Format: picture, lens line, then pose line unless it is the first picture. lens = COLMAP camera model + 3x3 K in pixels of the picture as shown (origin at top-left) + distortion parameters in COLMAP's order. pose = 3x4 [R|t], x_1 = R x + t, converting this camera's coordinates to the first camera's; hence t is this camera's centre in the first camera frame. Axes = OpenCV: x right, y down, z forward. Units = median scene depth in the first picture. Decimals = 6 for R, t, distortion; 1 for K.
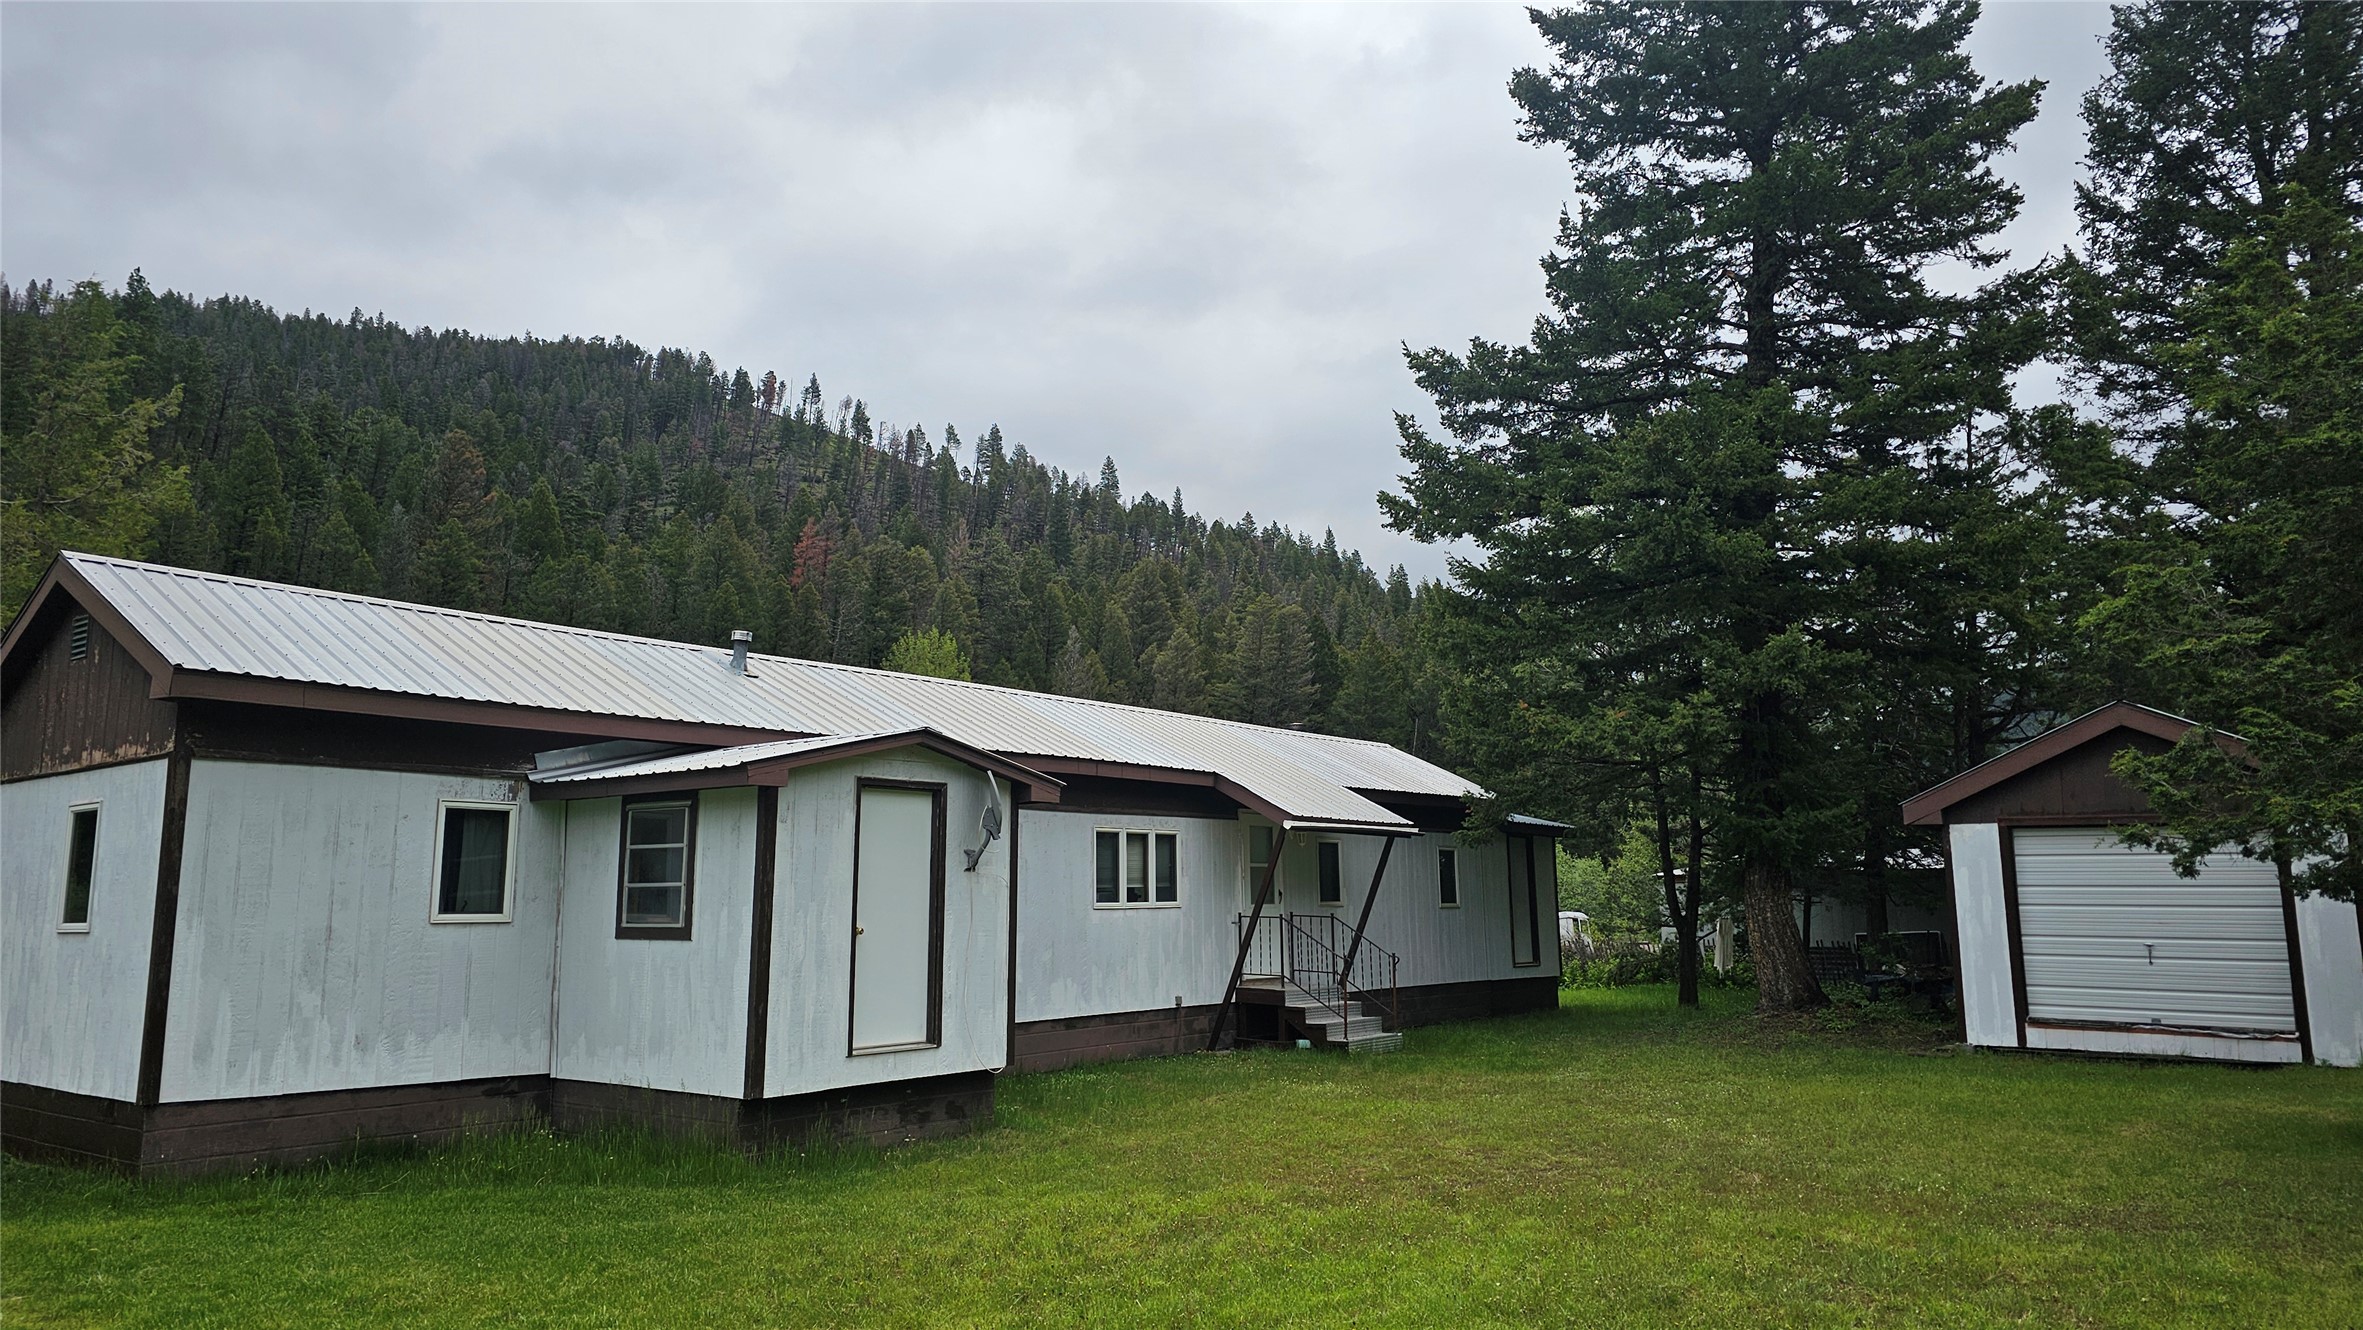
lens RADIAL K [[1521.9, 0, 1181.5], [0, 1521.9, 665.0], [0, 0, 1]] dist [0.056902, -0.053737]
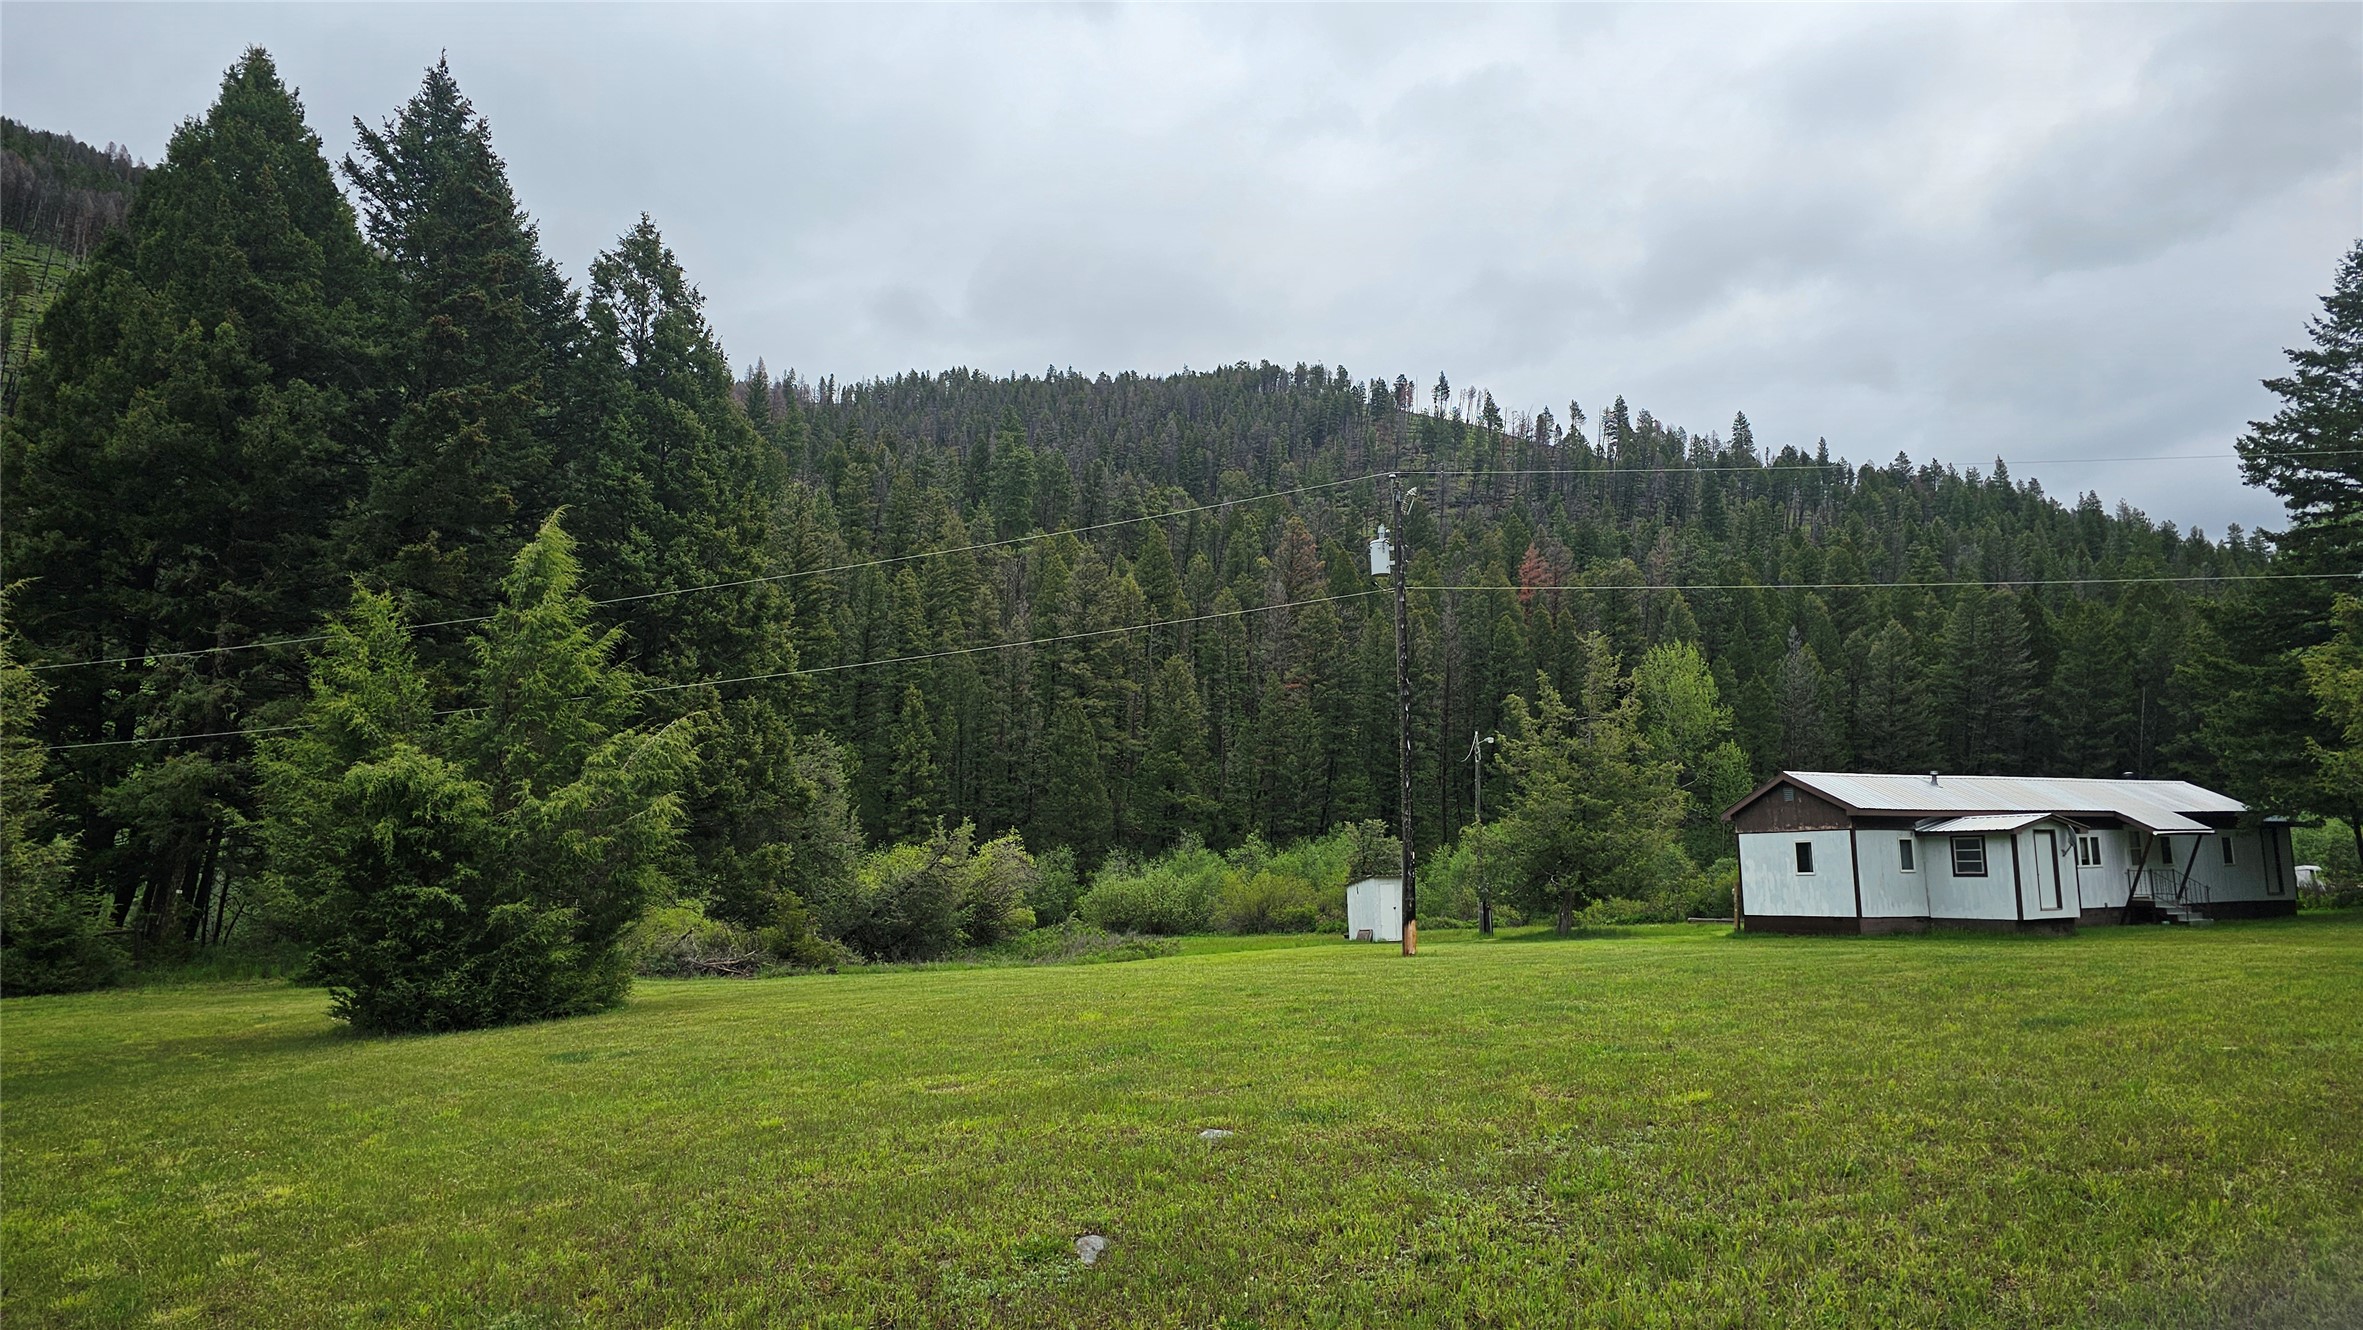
lens RADIAL K [[1521.9, 0, 1181.5], [0, 1521.9, 665.0], [0, 0, 1]] dist [0.056902, -0.053737]
pose [[0.922889, -0.061251, -0.380162, -0.307892], [0.070931, 0.997415, 0.011492, -0.225378], [0.378476, -0.037571, 0.924848, -1.393224]]
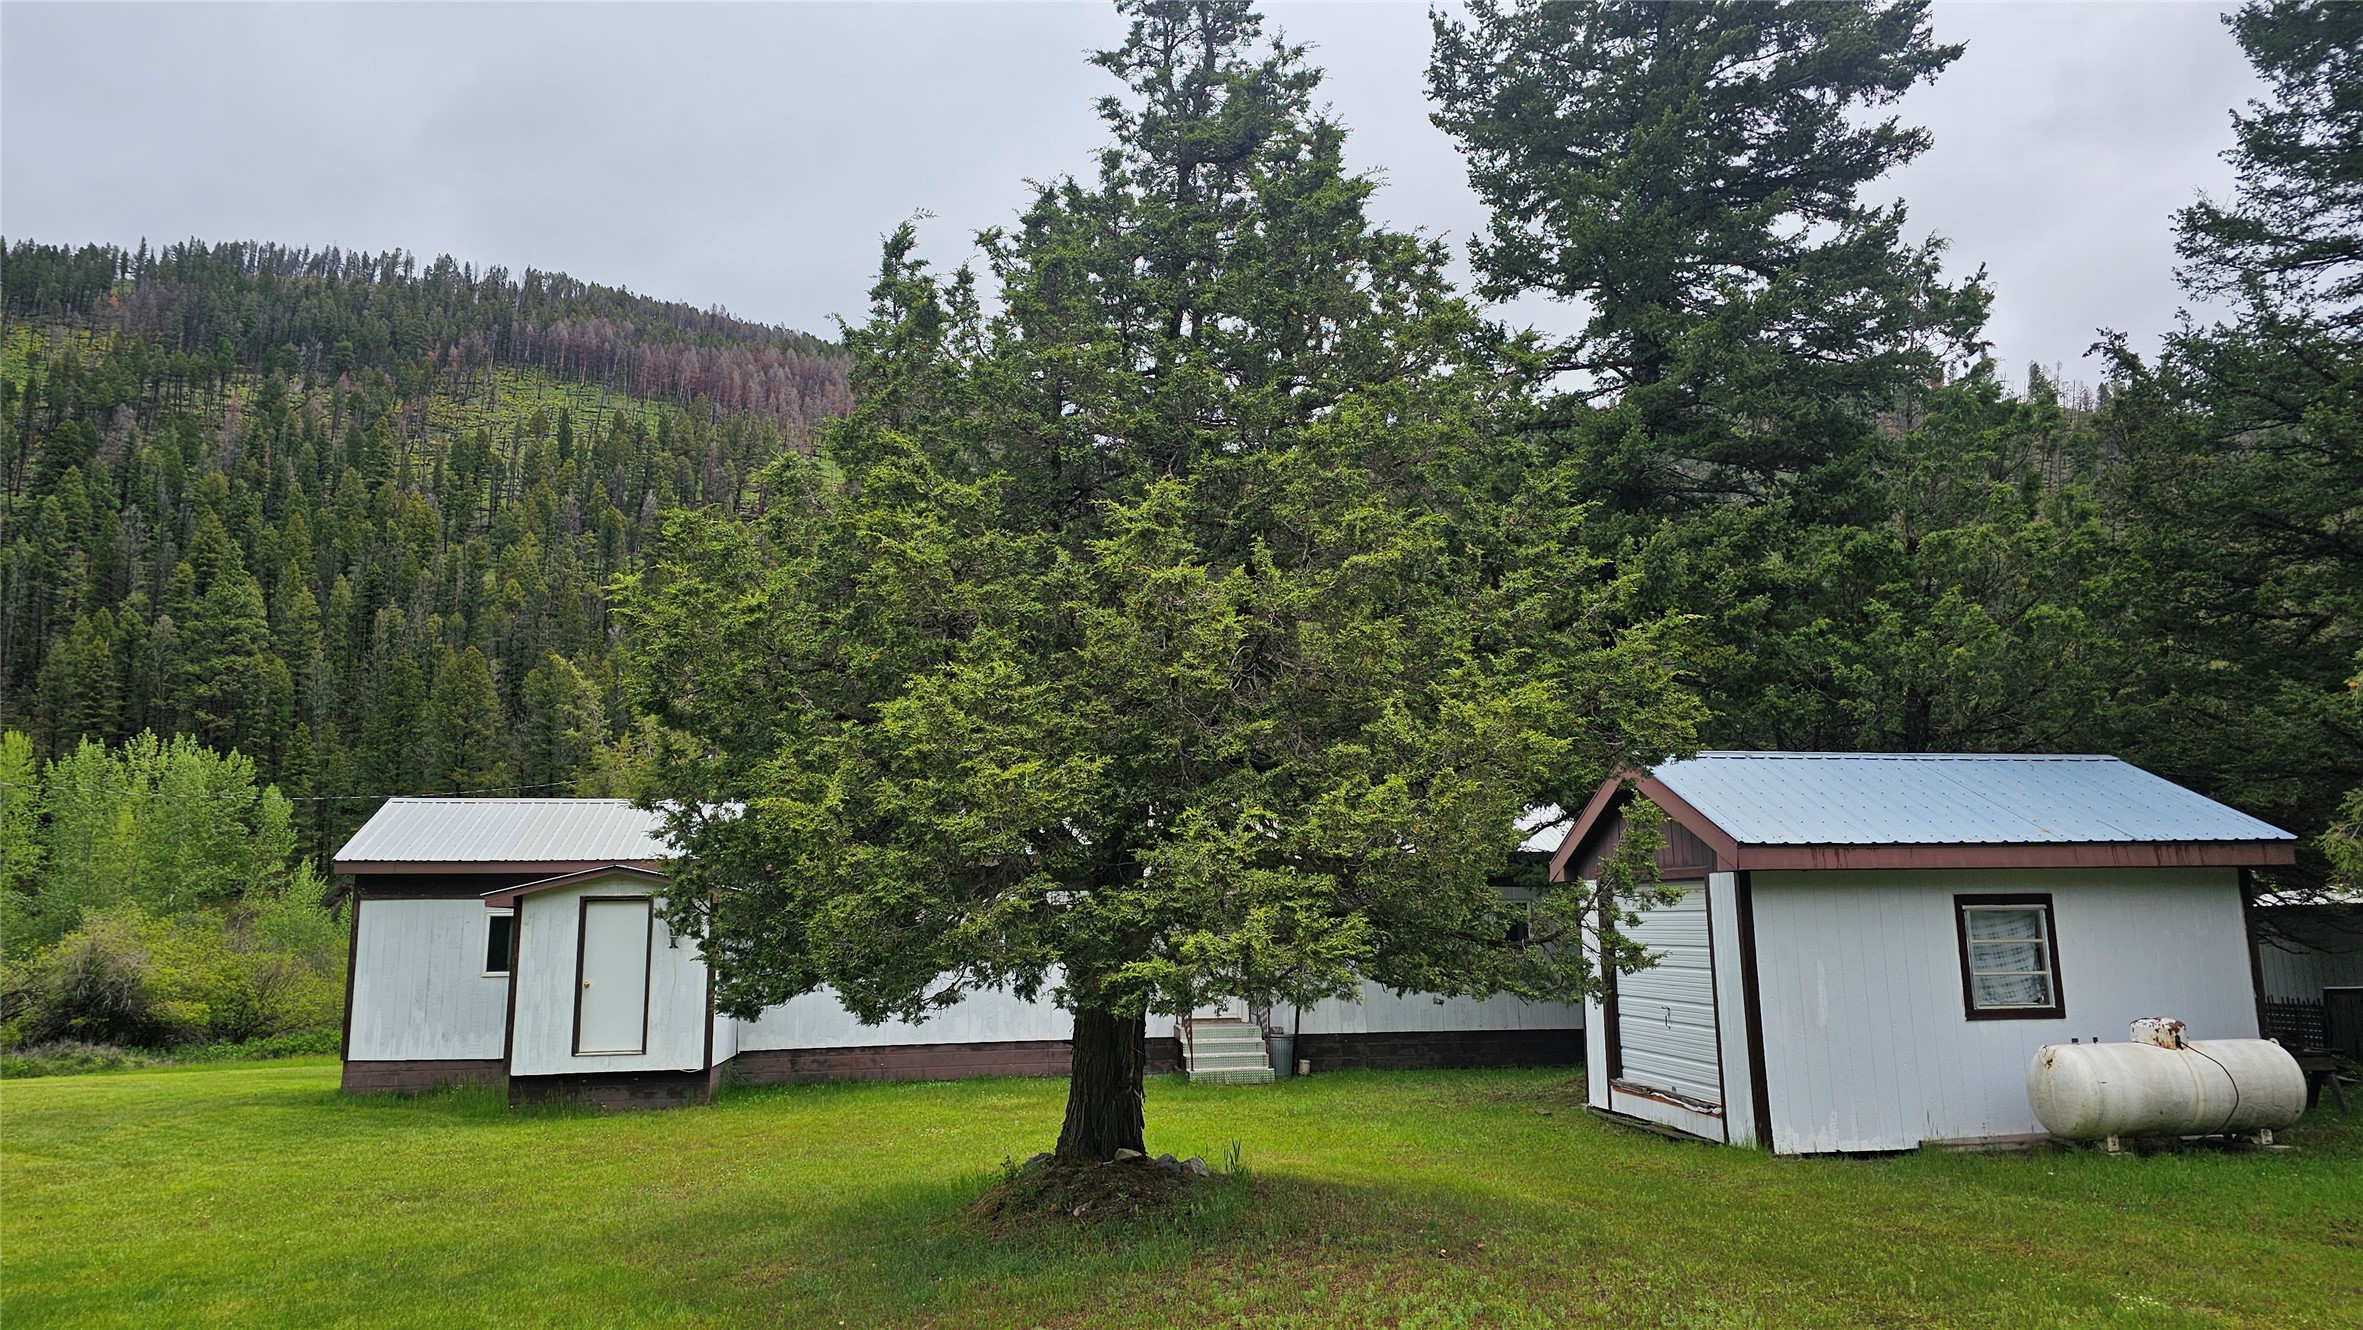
lens RADIAL K [[1521.9, 0, 1181.5], [0, 1521.9, 665.0], [0, 0, 1]] dist [0.056902, -0.053737]
pose [[0.760850, -0.115791, -0.638514, 0.701893], [0.105899, 0.992917, -0.053871, -0.011480], [0.640229, -0.026631, 0.767722, 0.041972]]
